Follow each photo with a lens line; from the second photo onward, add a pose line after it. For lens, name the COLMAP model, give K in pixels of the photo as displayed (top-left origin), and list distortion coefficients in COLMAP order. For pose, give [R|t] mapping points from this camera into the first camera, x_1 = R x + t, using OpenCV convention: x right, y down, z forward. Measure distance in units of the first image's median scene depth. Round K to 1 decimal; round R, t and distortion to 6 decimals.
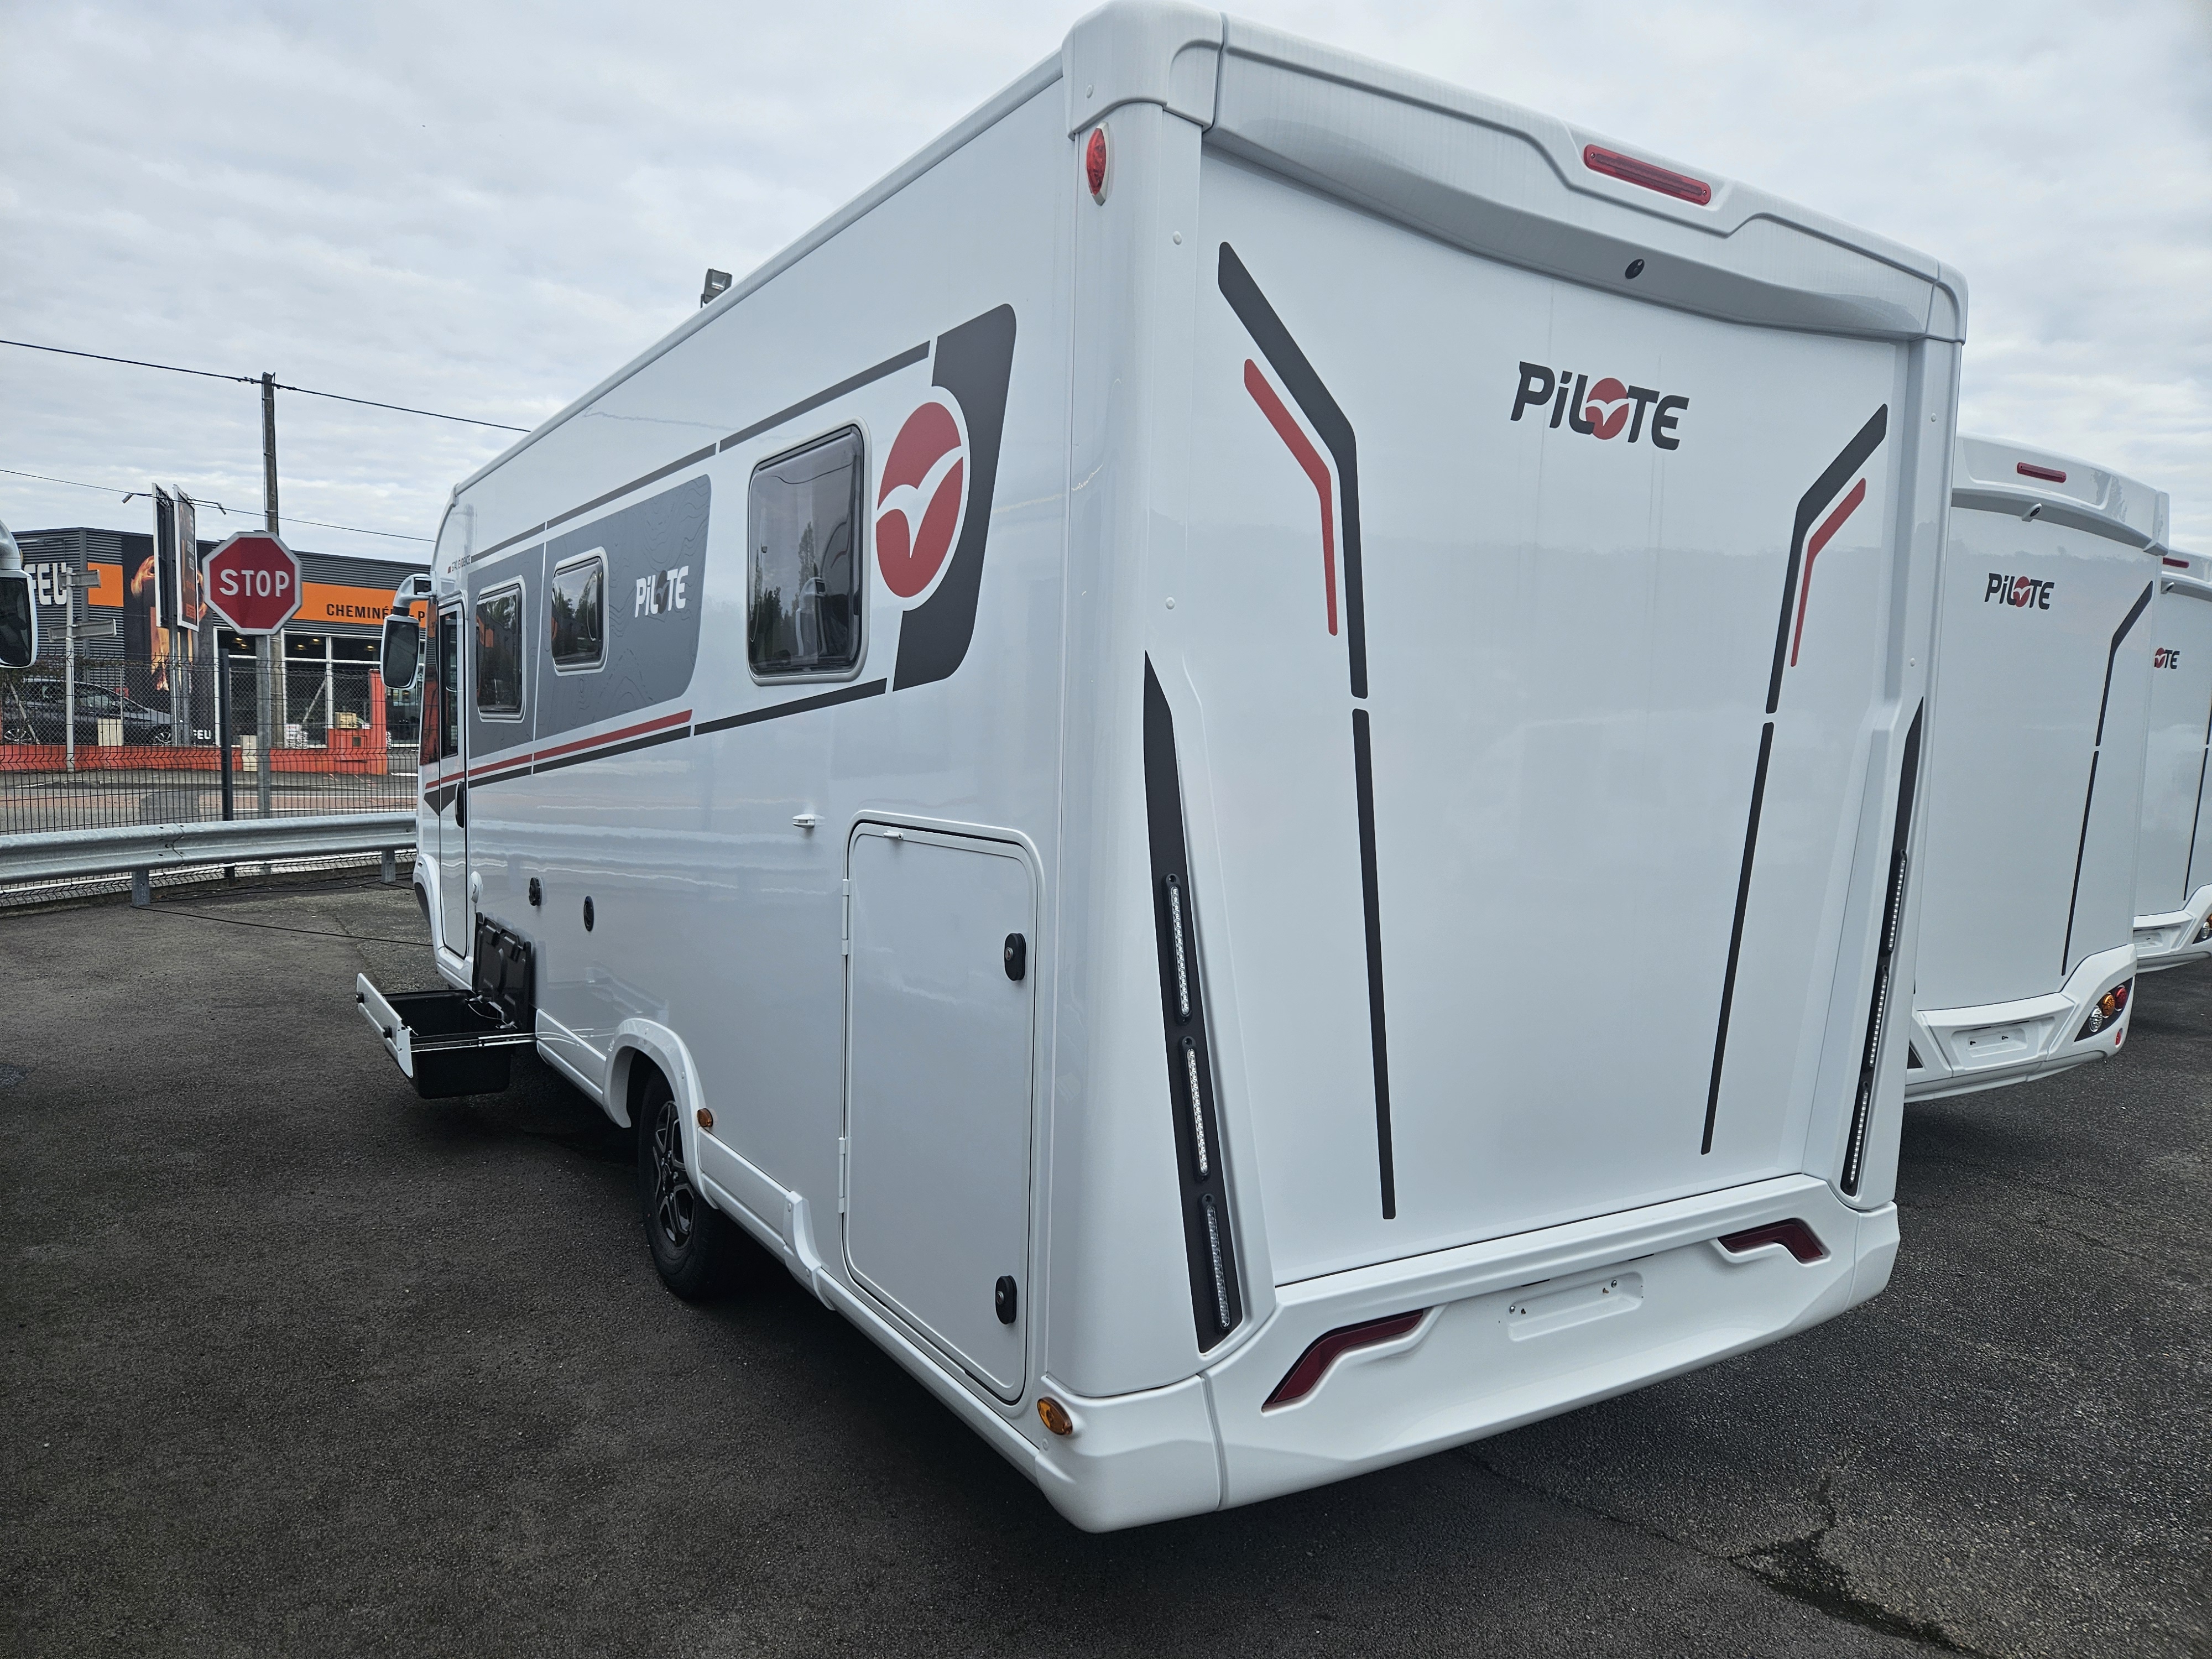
lens RADIAL K [[1487.4, 0, 1071.3], [0, 1487.4, 847.4], [0, 0, 1]] dist [0.047988, -0.038044]
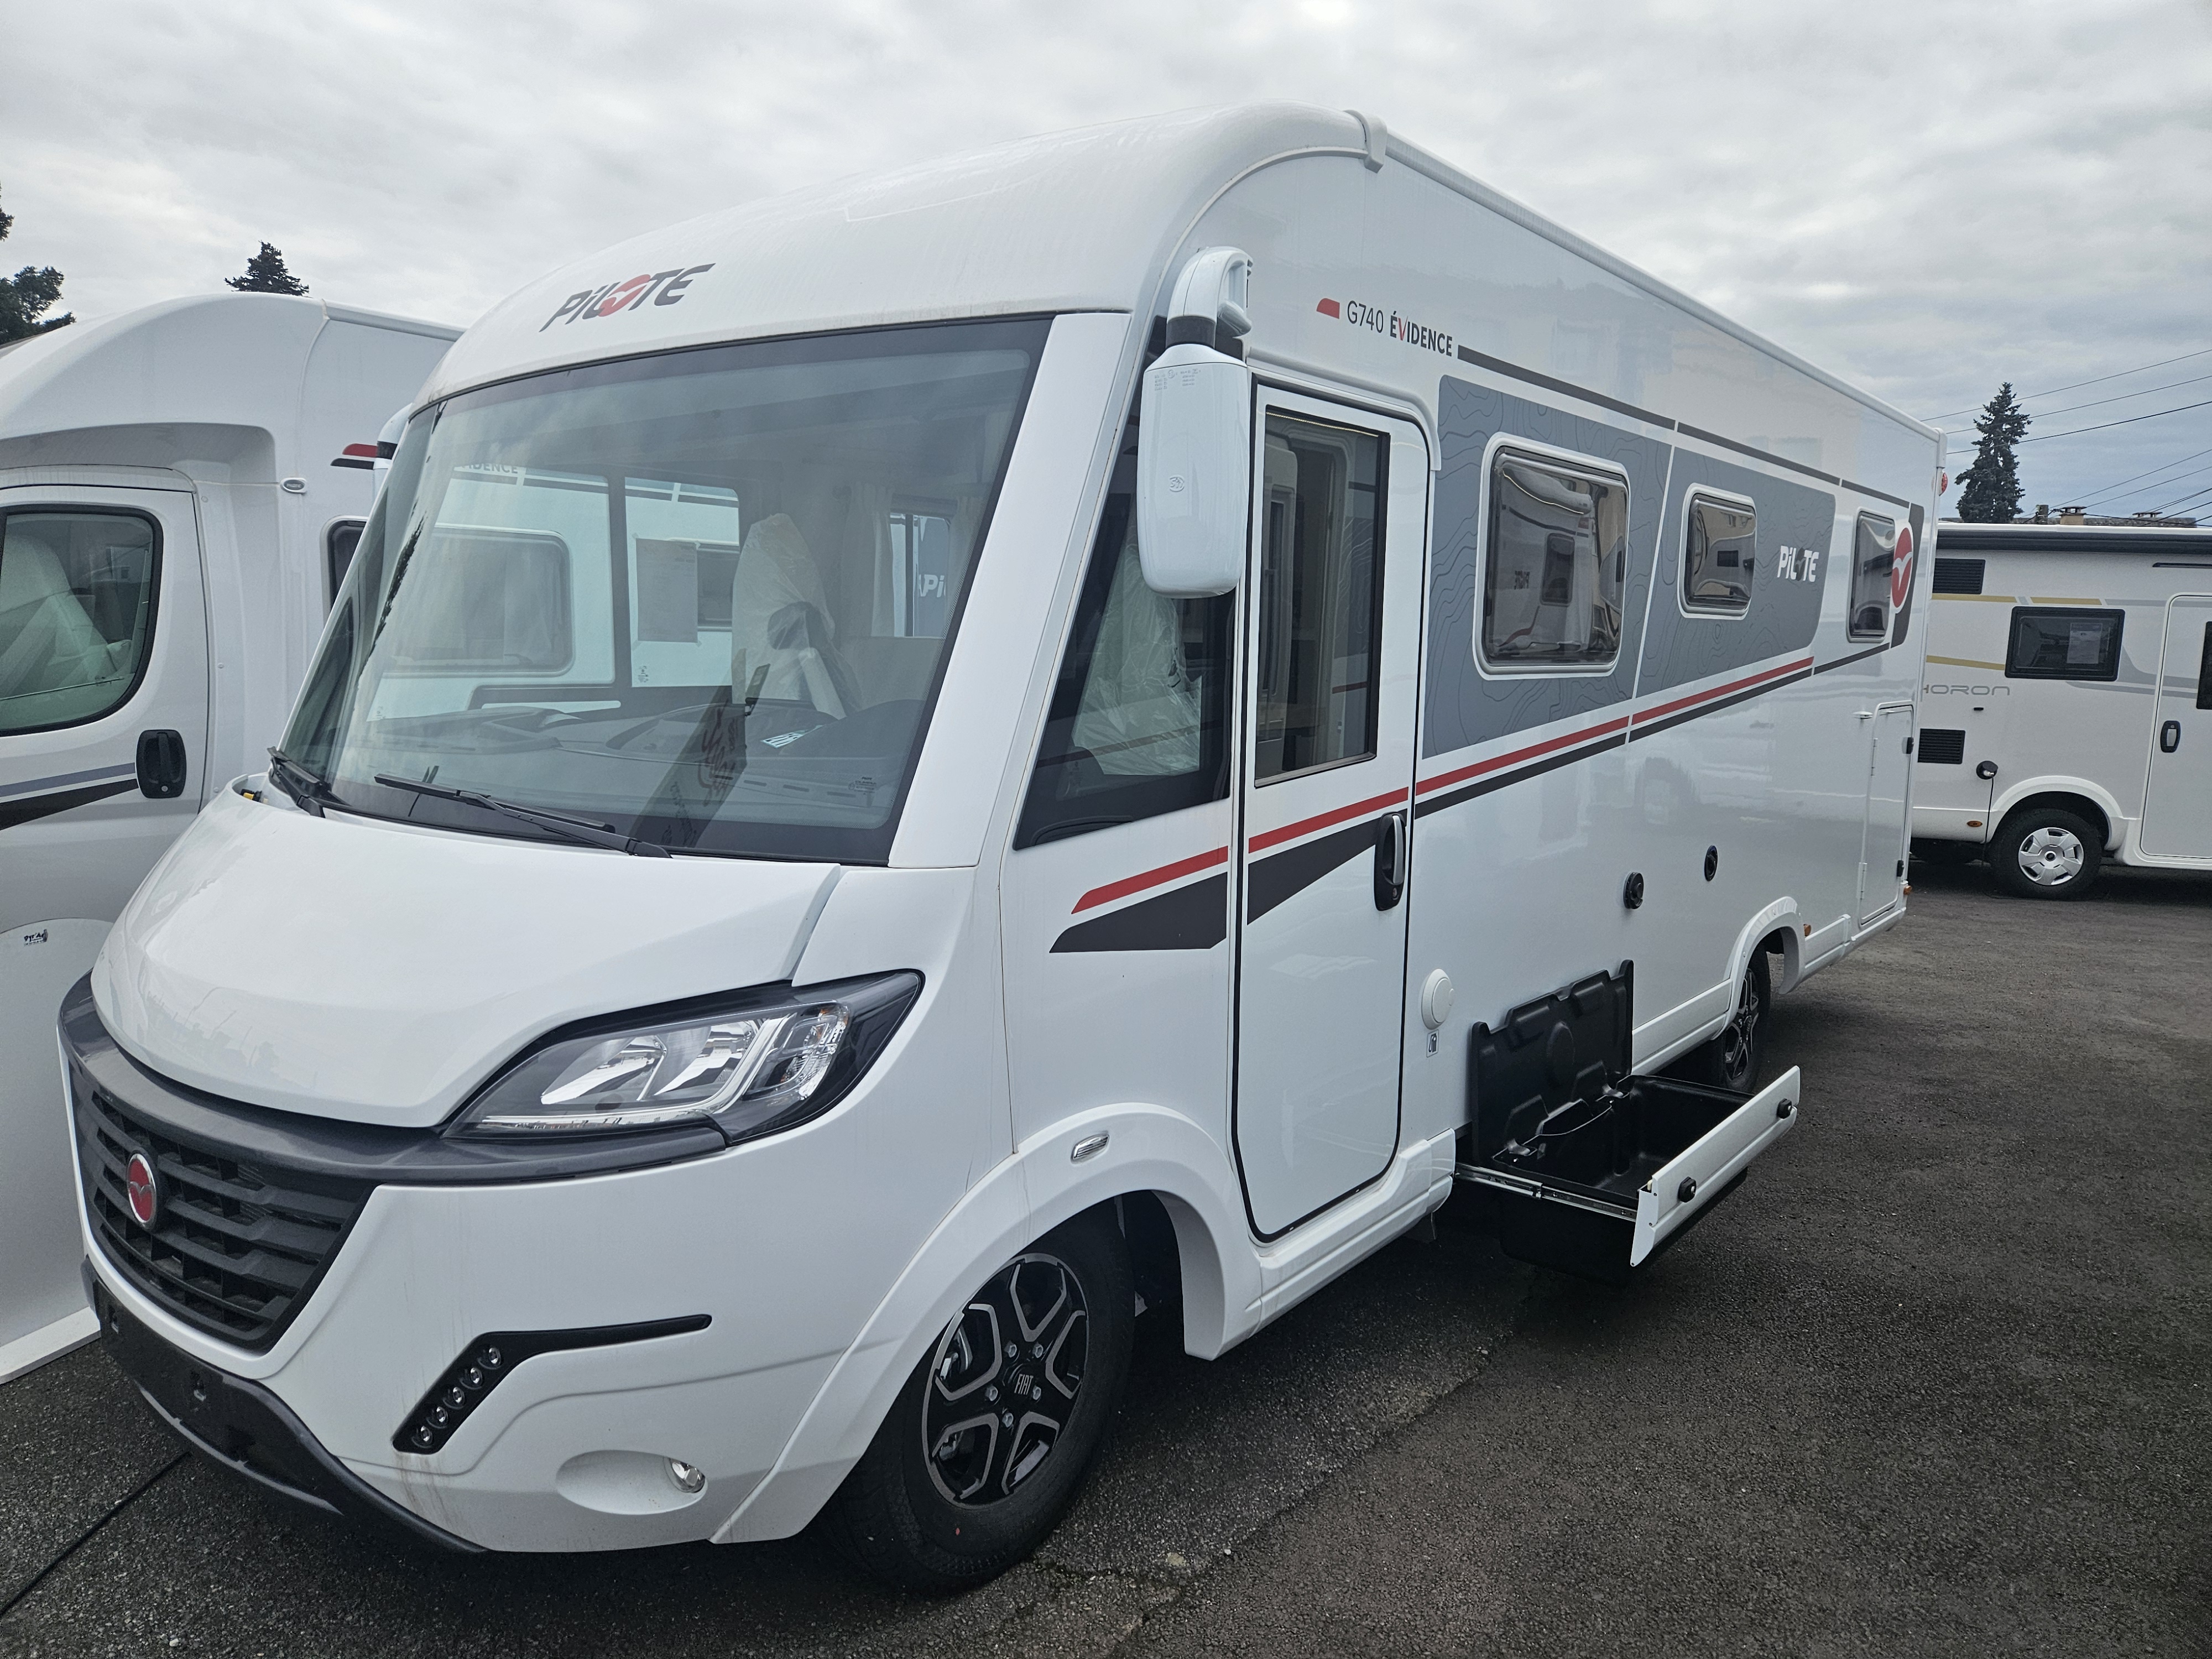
lens RADIAL K [[1487.4, 0, 1117.7], [0, 1487.4, 819.0], [0, 0, 1]] dist [0.047988, -0.038044]
pose [[-0.335655, -0.148488, 0.930208, -1.663214], [0.041958, 0.984161, 0.172240, -0.257546], [-0.941050, 0.096843, -0.324109, 2.530905]]
